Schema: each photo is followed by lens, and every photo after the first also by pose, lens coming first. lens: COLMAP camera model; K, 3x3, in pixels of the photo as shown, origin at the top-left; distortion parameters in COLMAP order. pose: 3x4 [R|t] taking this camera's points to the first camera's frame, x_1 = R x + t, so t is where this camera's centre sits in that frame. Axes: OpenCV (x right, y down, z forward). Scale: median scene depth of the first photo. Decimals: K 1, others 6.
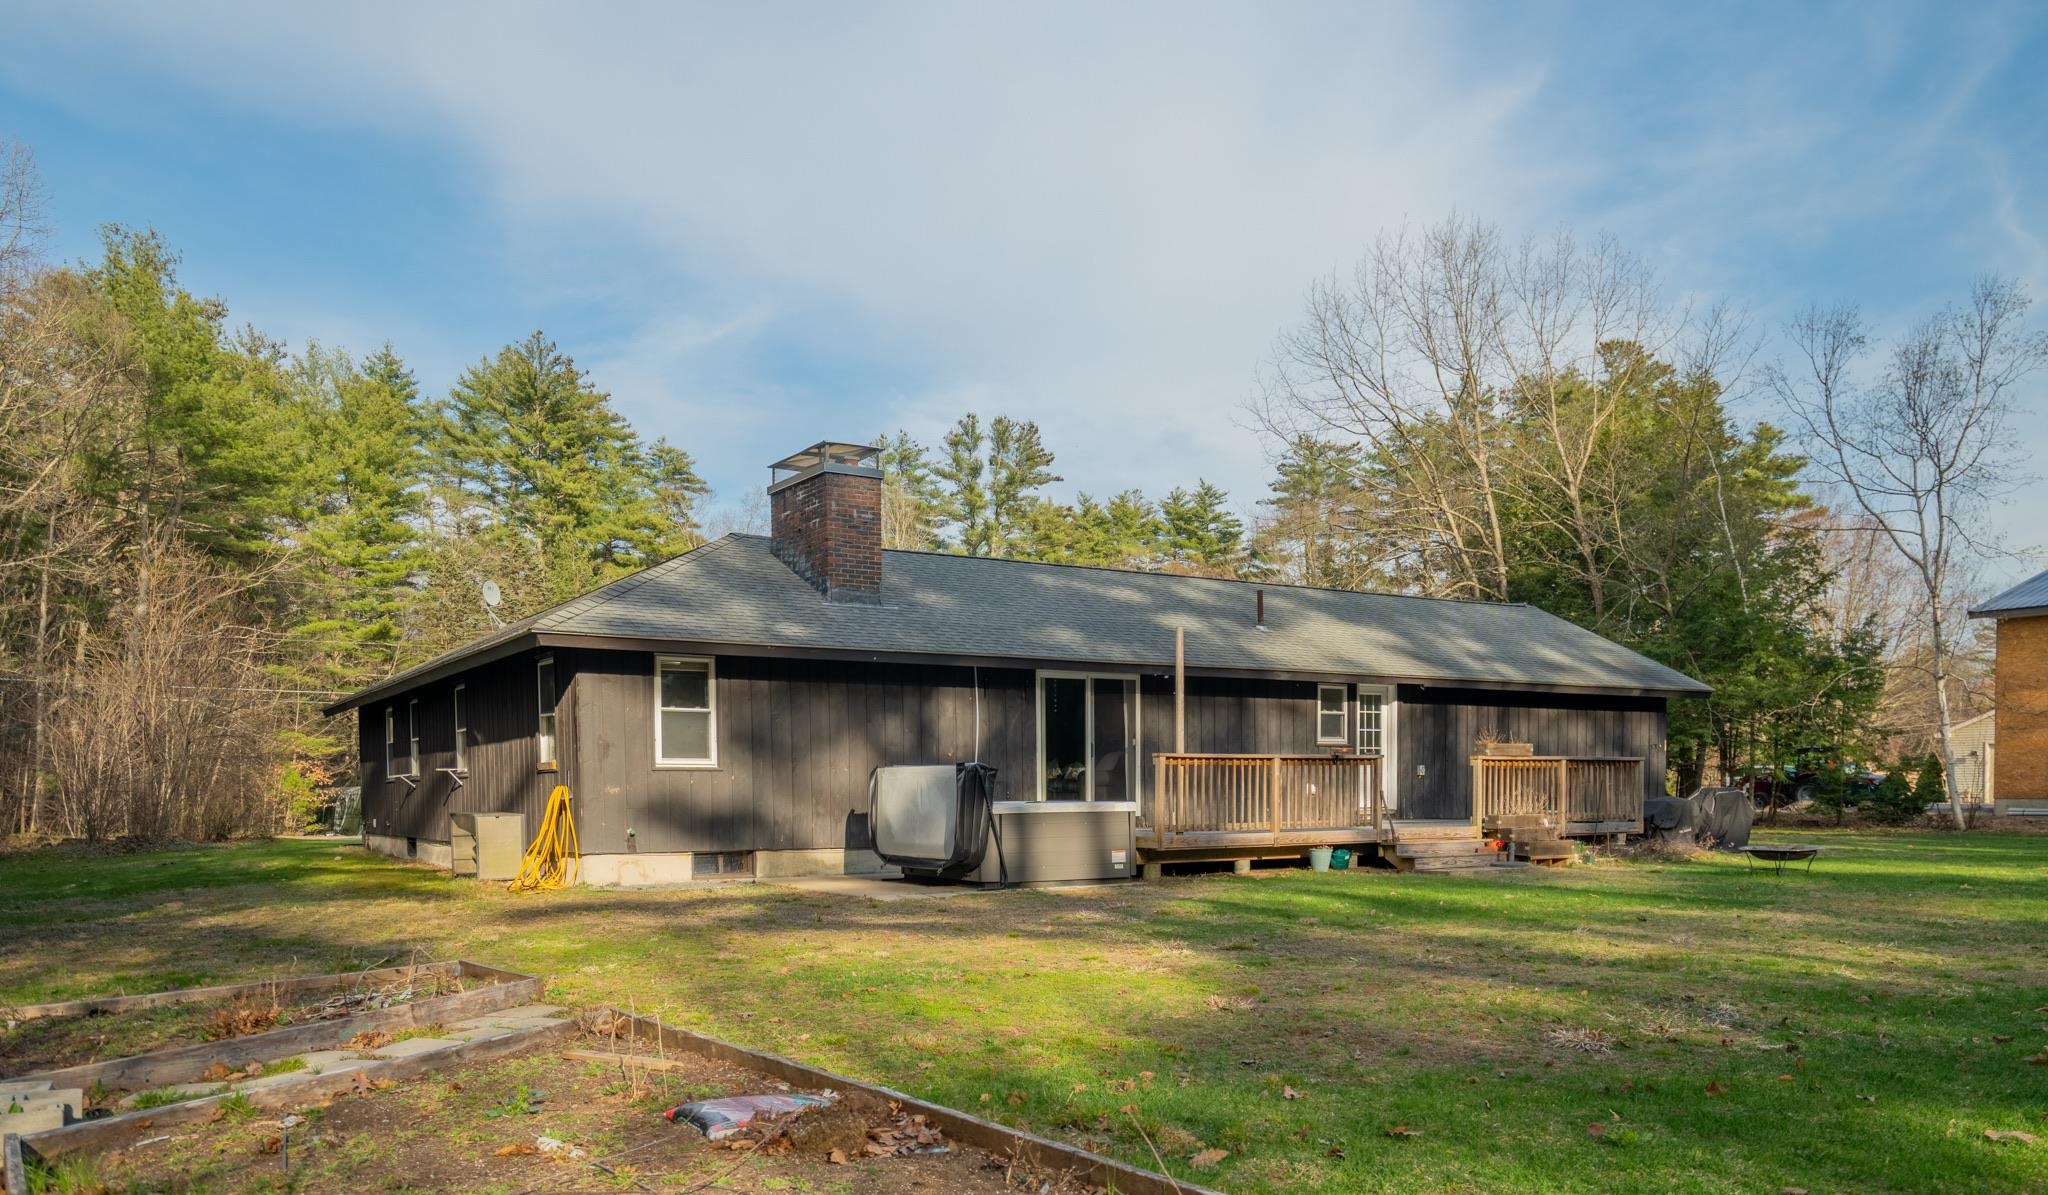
lens RADIAL K [[1406.7, 0, 1024.0], [0, 1406.7, 597.5], [0, 0, 1]] dist [0.002484, 0.001175]
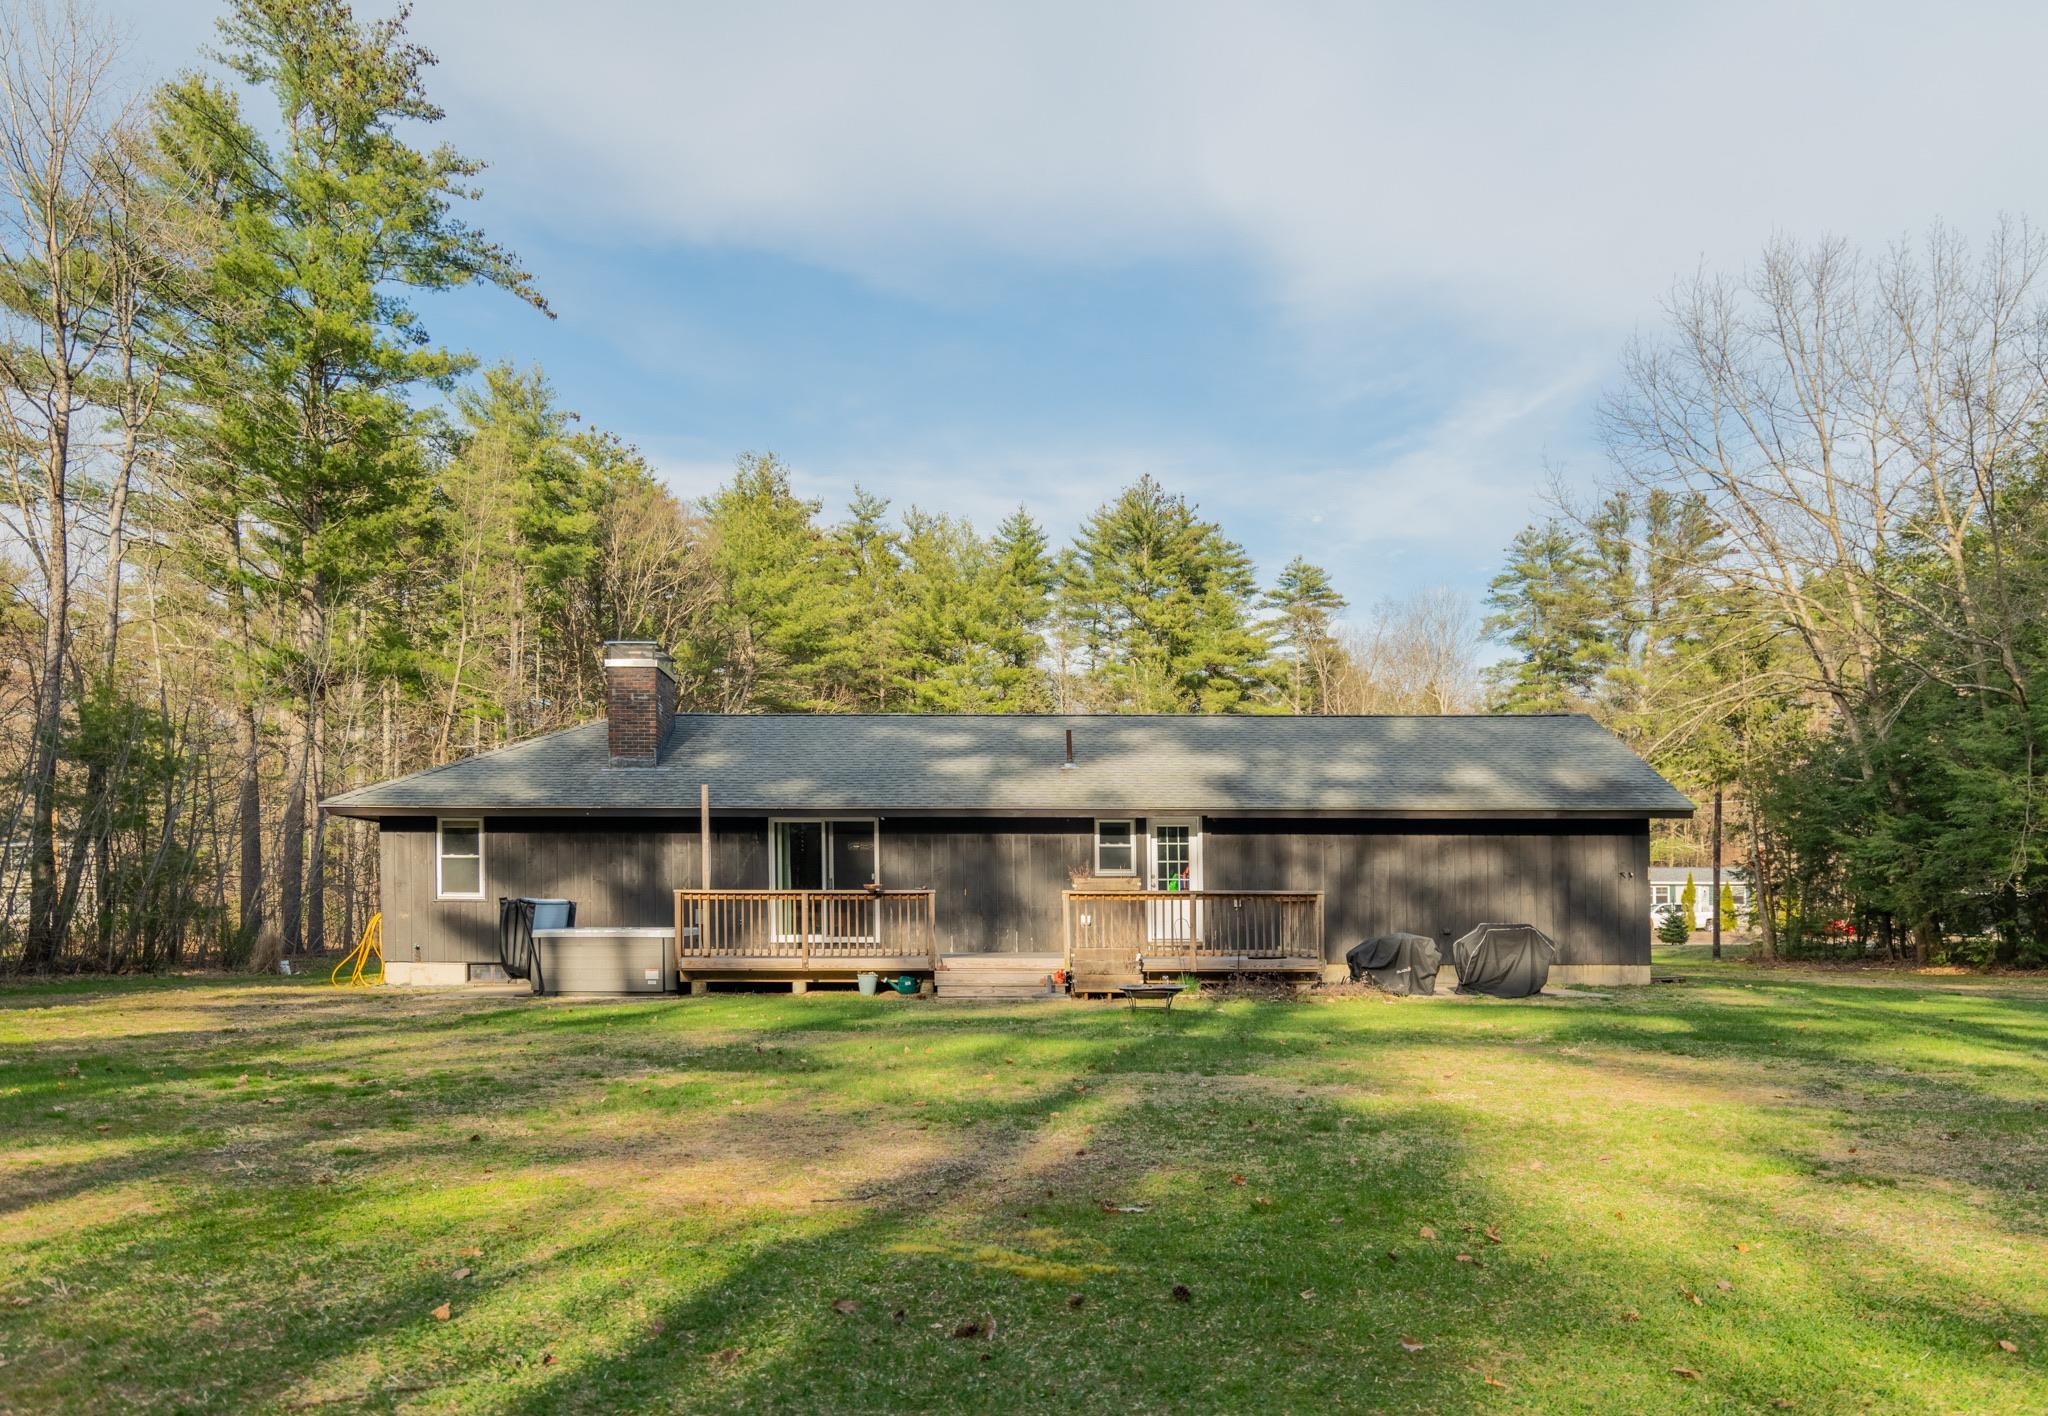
lens RADIAL K [[1445.7, 0, 1024.0], [0, 1445.7, 708.0], [0, 0, 1]] dist [-0.003985, -0.000965]
pose [[0.857116, -0.061505, -0.511438, 0.711799], [0.061923, 0.997949, -0.016235, -0.005821], [0.511388, -0.017755, 0.859167, 0.058416]]
